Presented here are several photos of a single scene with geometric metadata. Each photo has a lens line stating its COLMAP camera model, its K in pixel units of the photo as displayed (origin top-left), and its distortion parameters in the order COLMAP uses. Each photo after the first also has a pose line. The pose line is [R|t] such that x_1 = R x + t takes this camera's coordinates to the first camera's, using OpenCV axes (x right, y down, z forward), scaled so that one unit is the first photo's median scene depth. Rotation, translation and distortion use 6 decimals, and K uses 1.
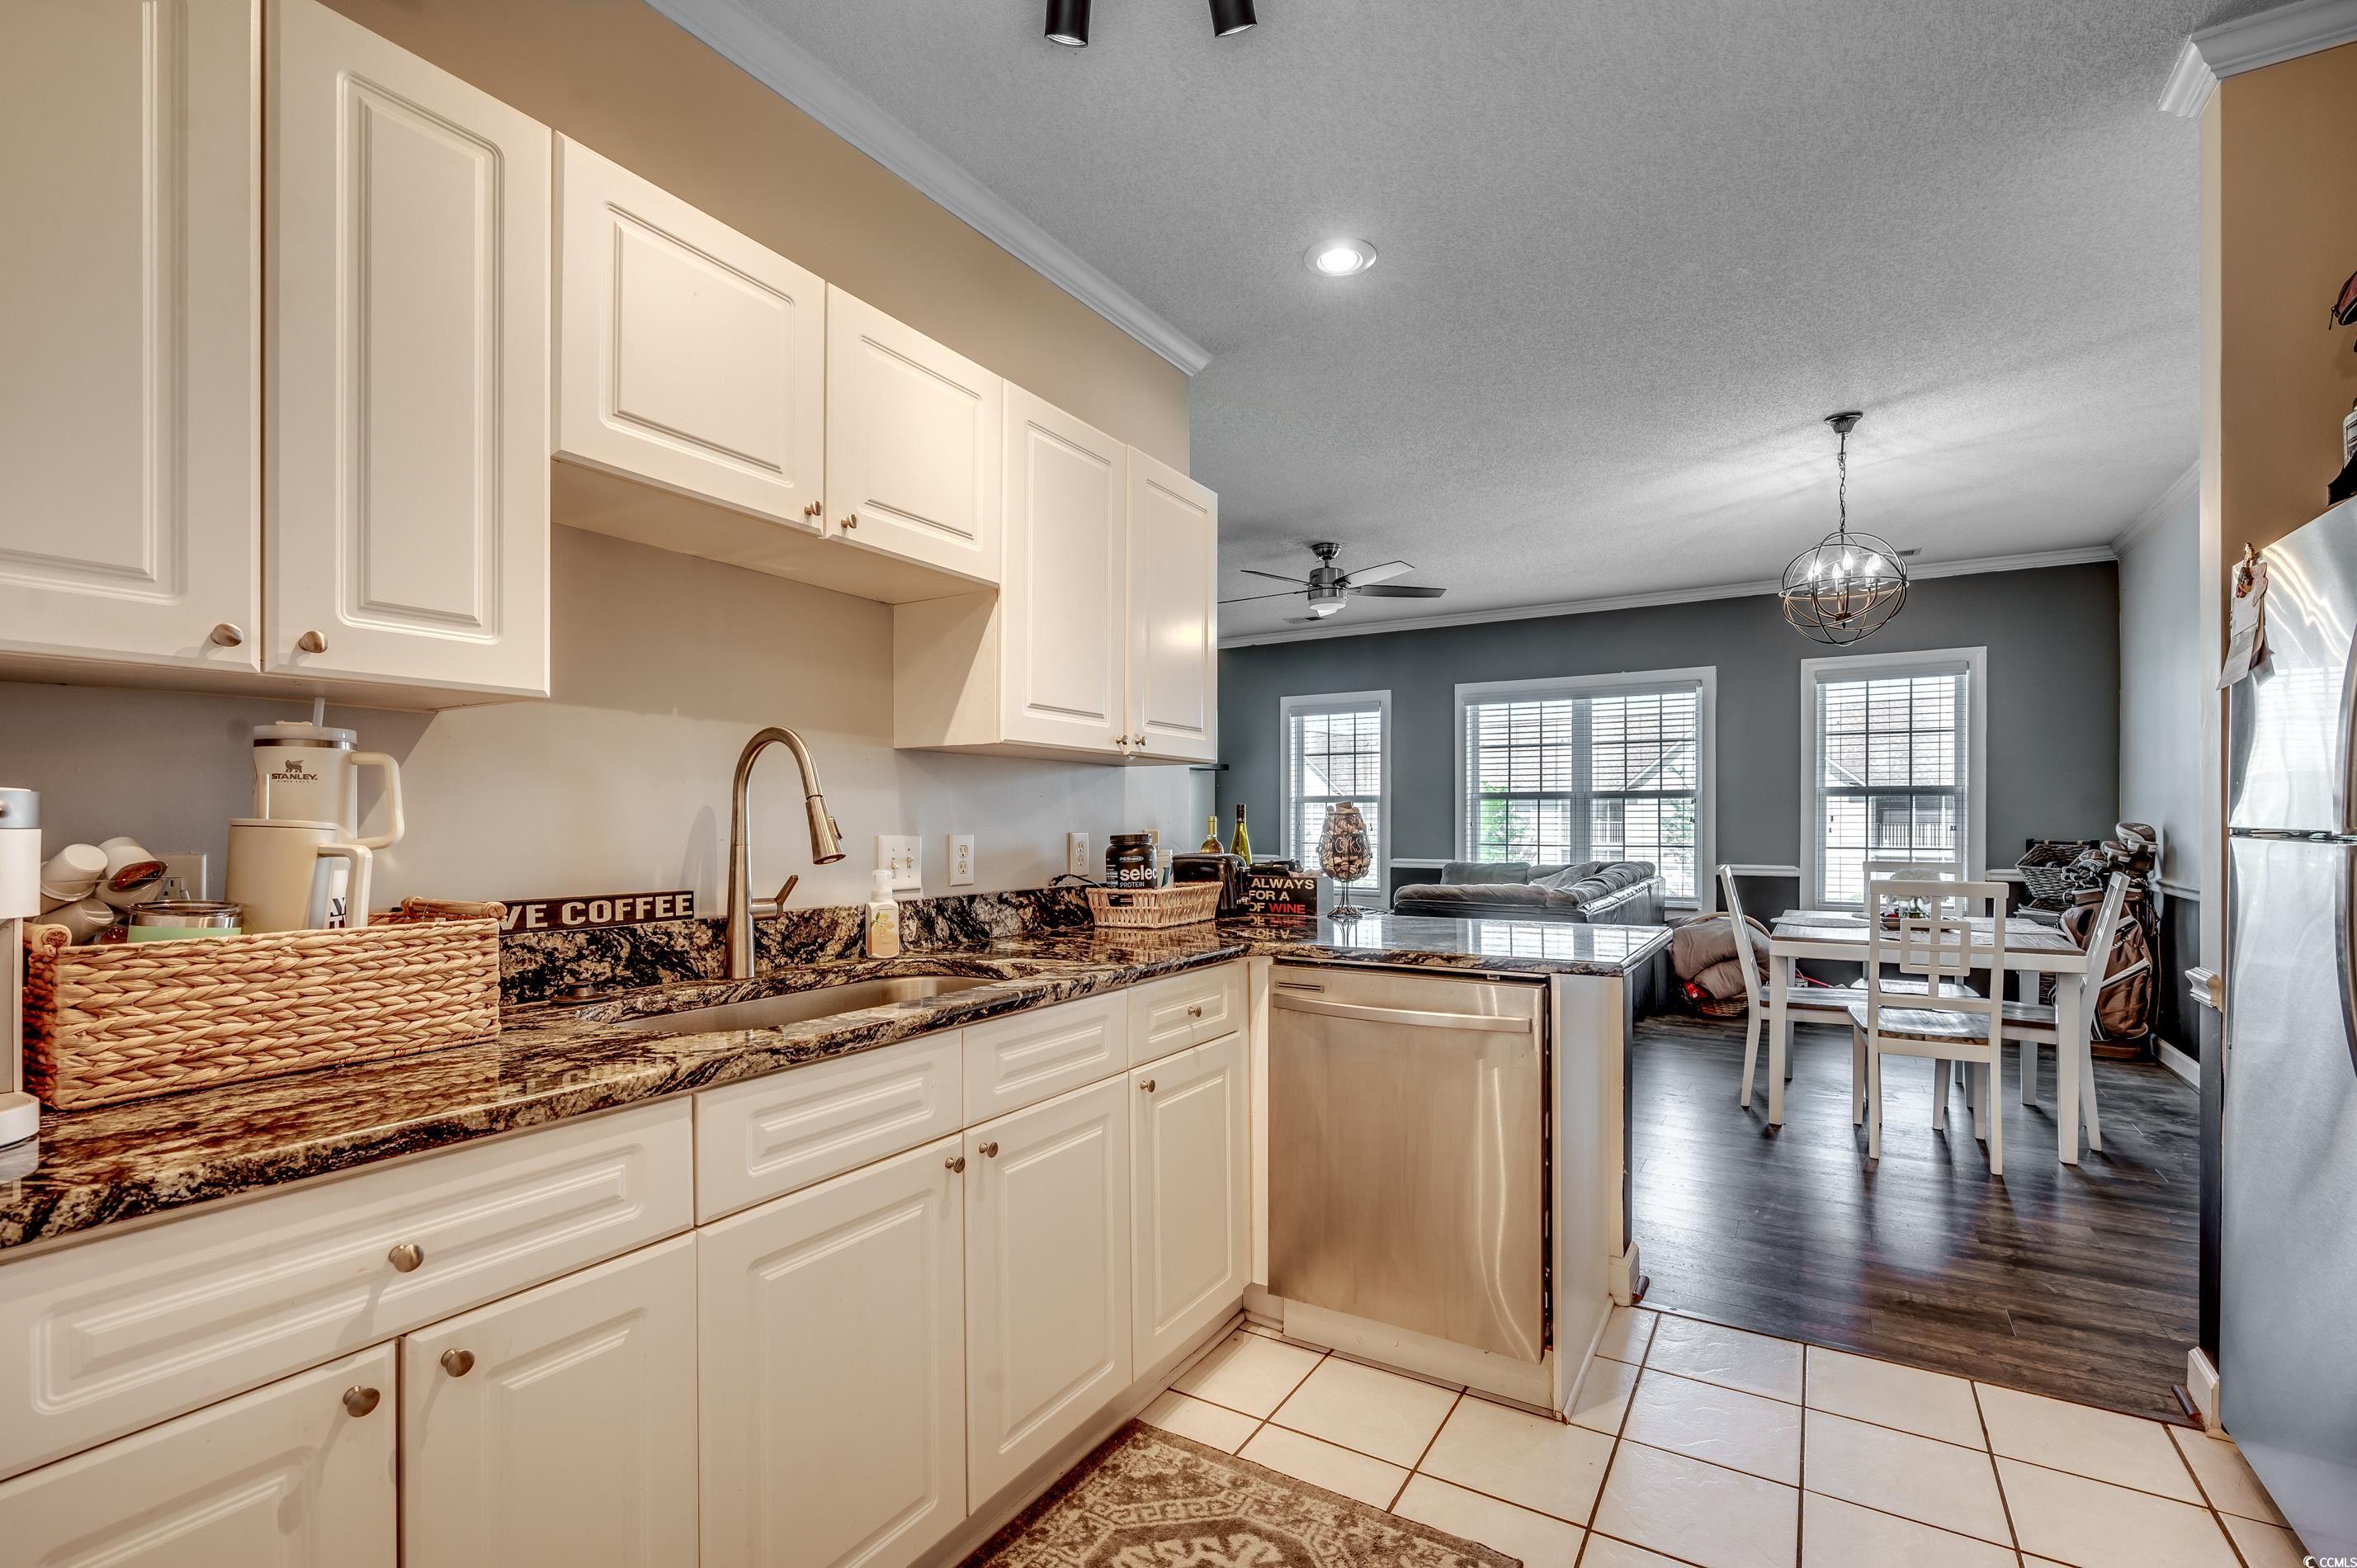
lens RADIAL K [[1045.6, 0, 1189.9], [0, 1045.6, 820.4], [0, 0, 1]] dist [0.004596, -0.002571]
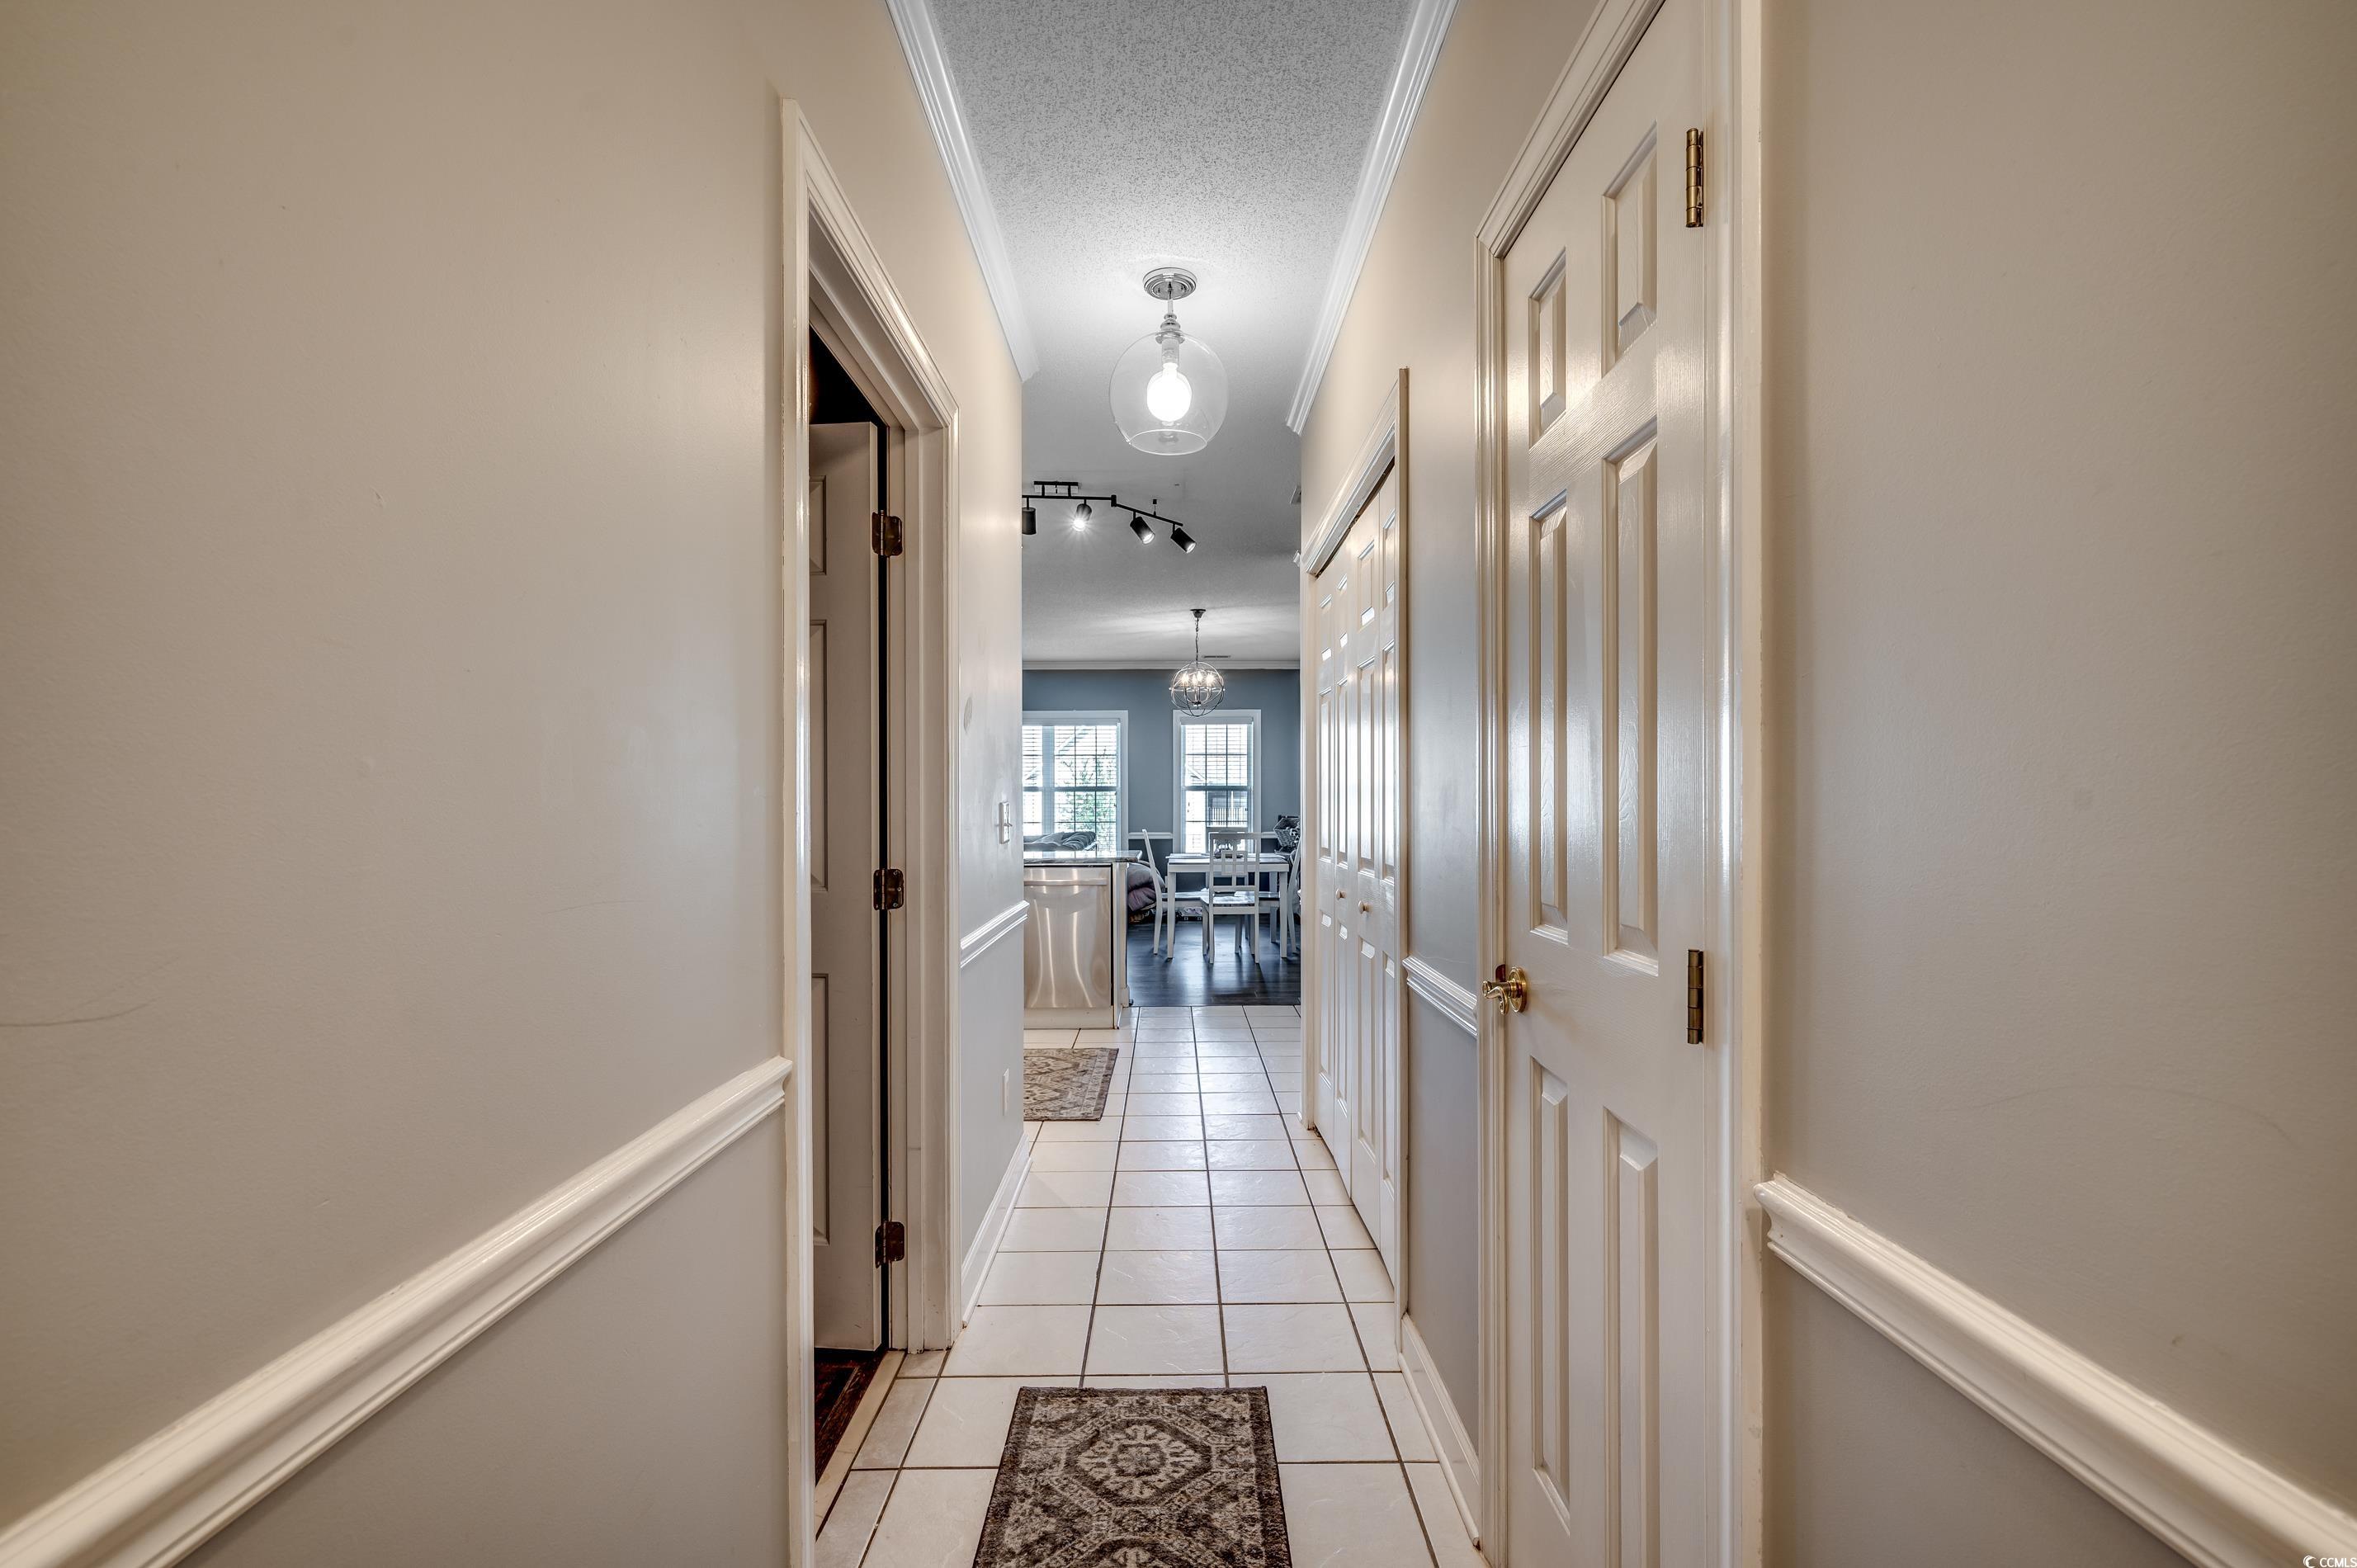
lens RADIAL K [[1045.6, 0, 1178.9], [0, 1045.6, 797.1], [0, 0, 1]] dist [0.004596, -0.002571]
pose [[0.850300, 0.002683, 0.526291, -0.456643], [0.002113, 0.999962, -0.008513, 0.001531], [-0.526294, 0.008351, 0.850262, -0.676858]]
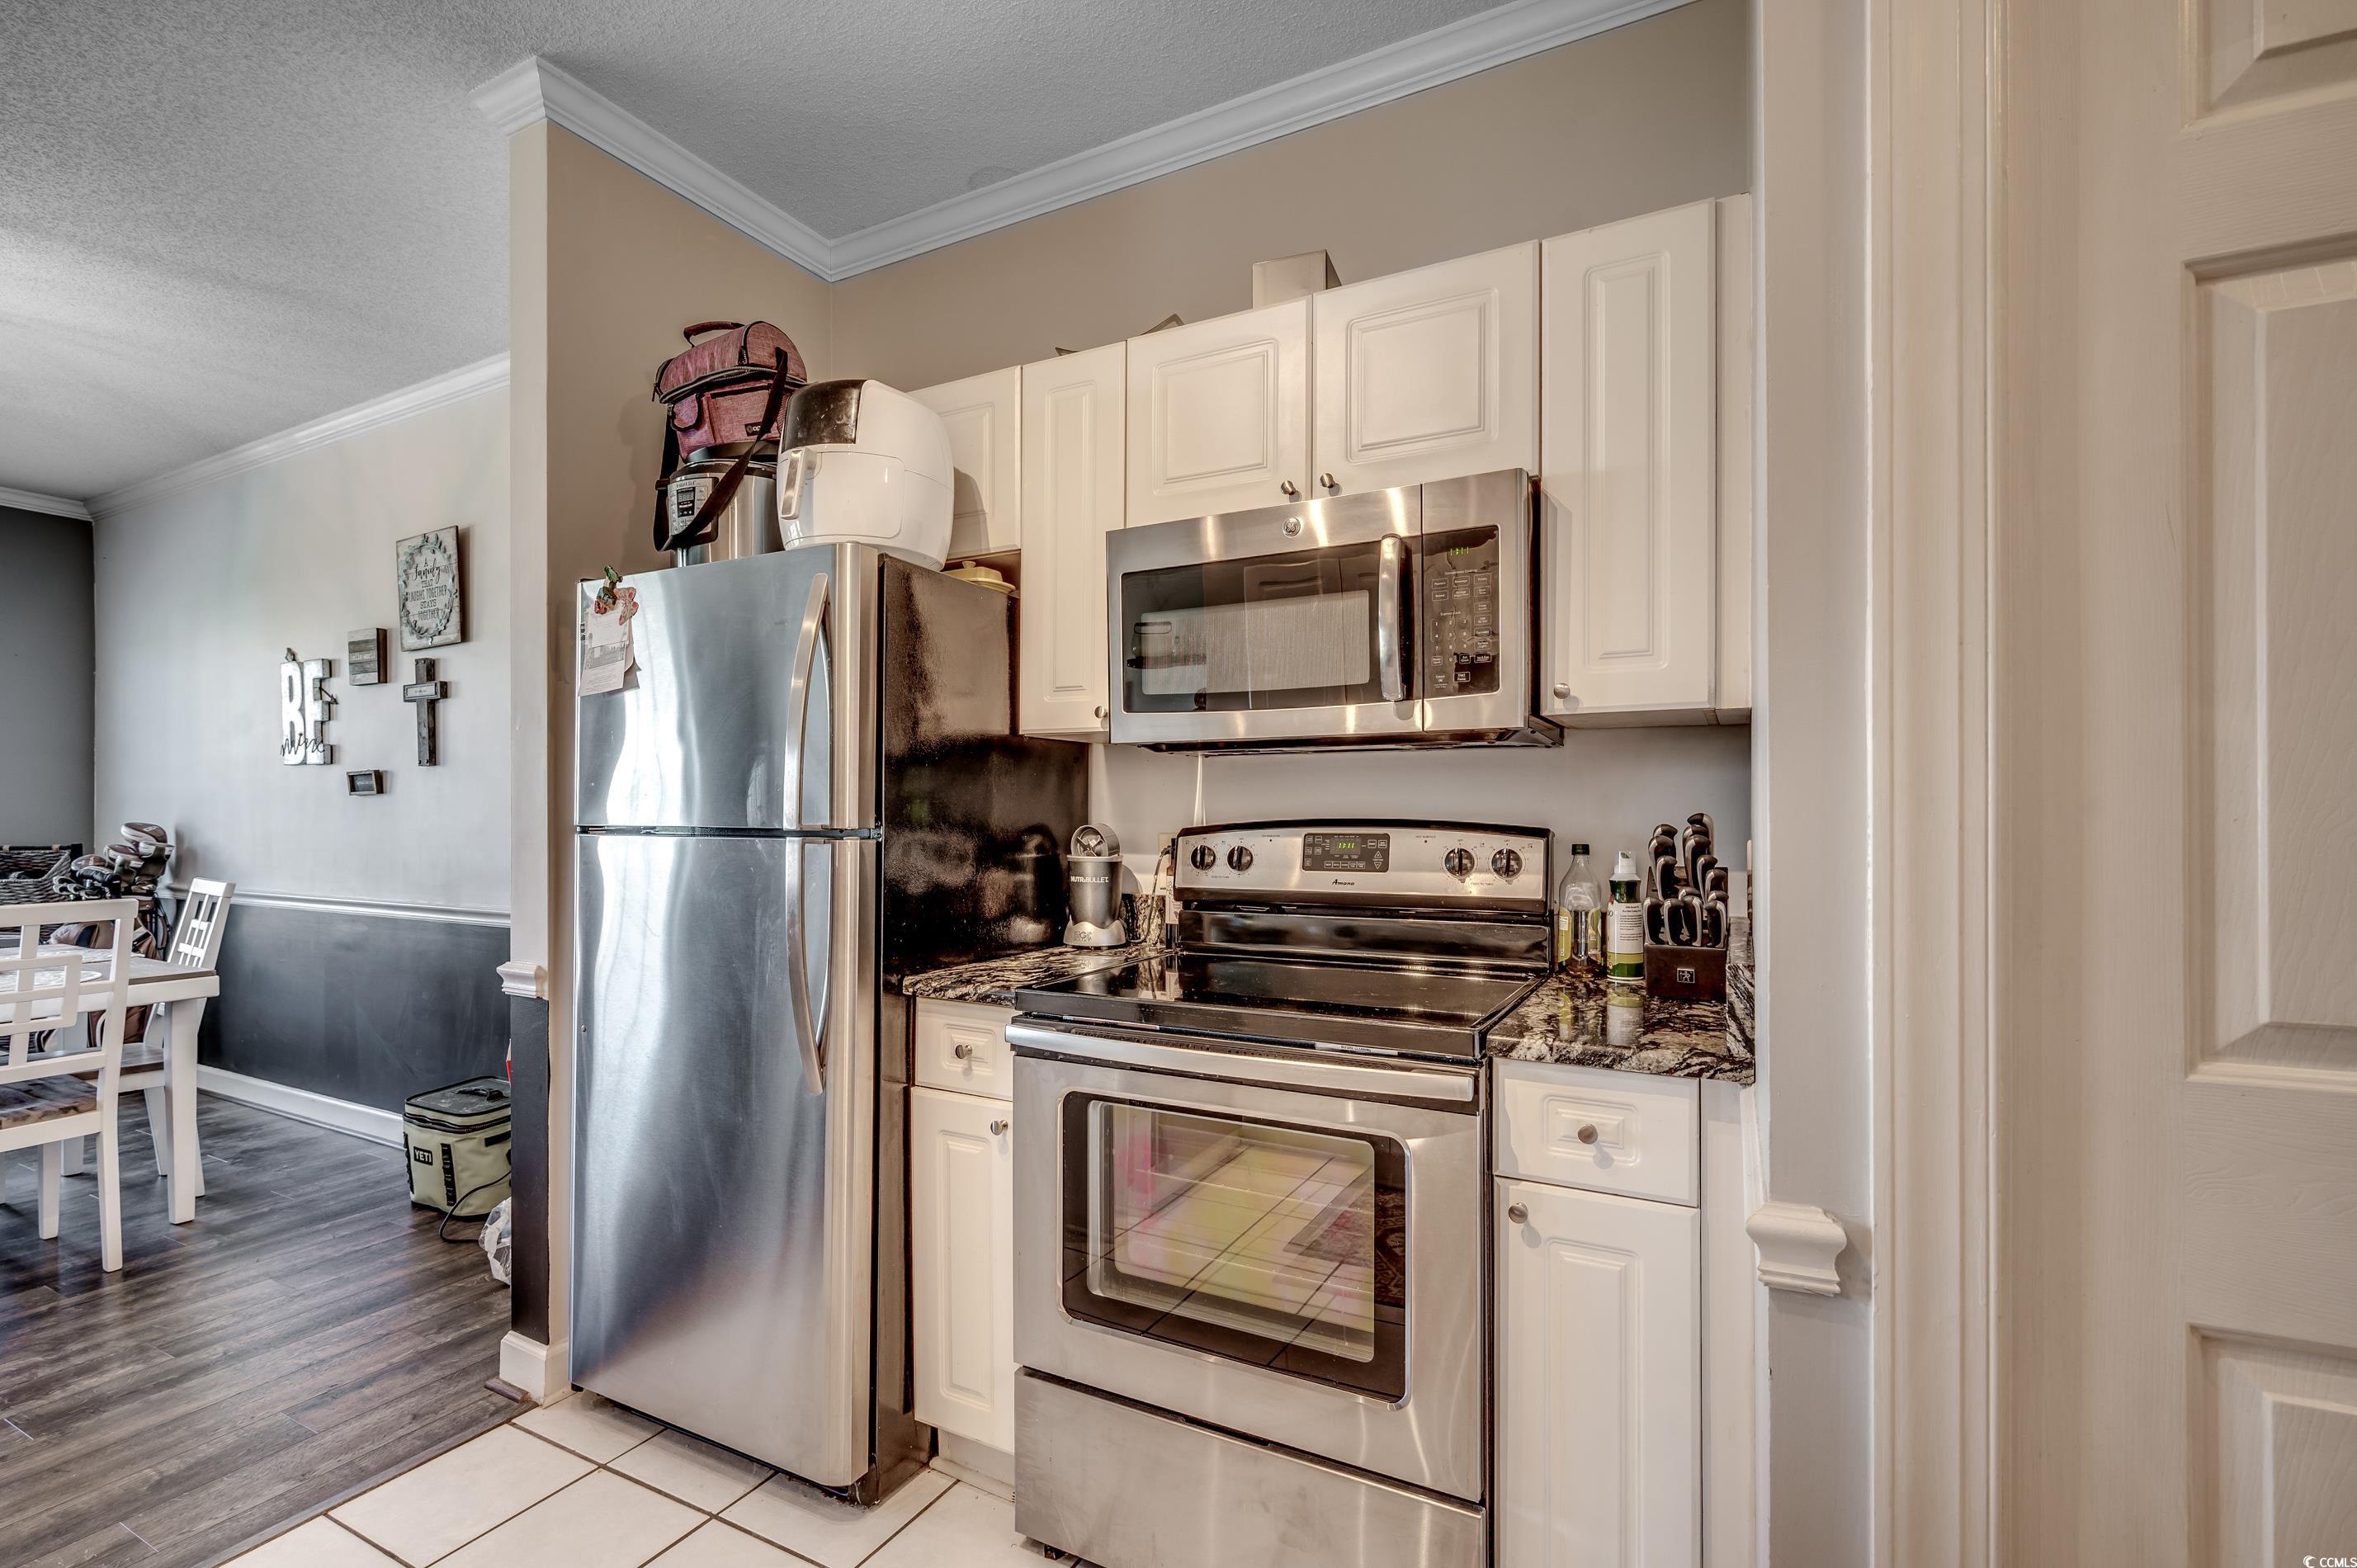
lens RADIAL K [[1045.6, 0, 1179.5], [0, 1045.6, 810.1], [0, 0, 1]] dist [0.004596, -0.002571]
pose [[-0.061882, 0.005767, 0.998067, -0.053970], [0.004188, 0.999976, -0.005518, 0.000351], [-0.998075, 0.003838, -0.061904, 0.207960]]
